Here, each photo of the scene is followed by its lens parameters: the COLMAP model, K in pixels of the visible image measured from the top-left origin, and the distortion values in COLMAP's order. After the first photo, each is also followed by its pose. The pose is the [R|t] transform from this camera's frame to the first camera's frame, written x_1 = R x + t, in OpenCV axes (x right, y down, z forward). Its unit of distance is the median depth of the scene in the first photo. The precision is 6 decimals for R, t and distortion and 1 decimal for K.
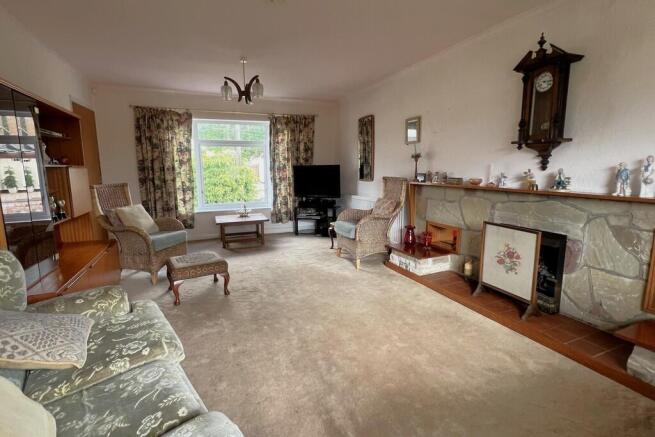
lens RADIAL K [[310.5, 0, 327.5], [0, 310.5, 218.5], [0, 0, 1]] dist [0.001116, 0.000459]
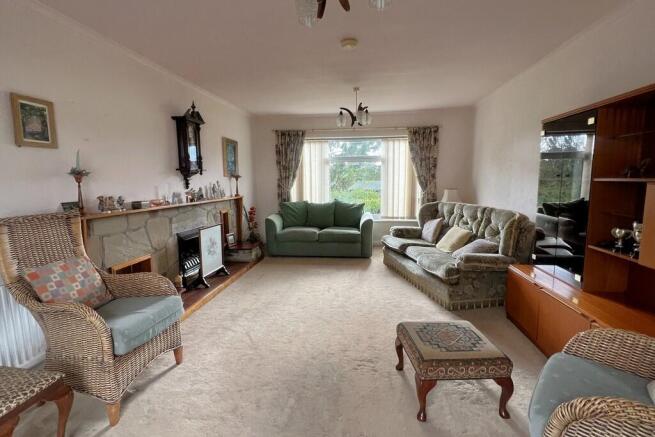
lens RADIAL K [[310.5, 0, 327.5], [0, 310.5, 218.5], [0, 0, 1]] dist [0.001116, 0.000459]
pose [[-0.864108, -0.048209, 0.500993, -0.629307], [0.098393, 0.960015, 0.262087, -0.337092], [-0.493596, 0.275766, -0.824813, 1.902591]]
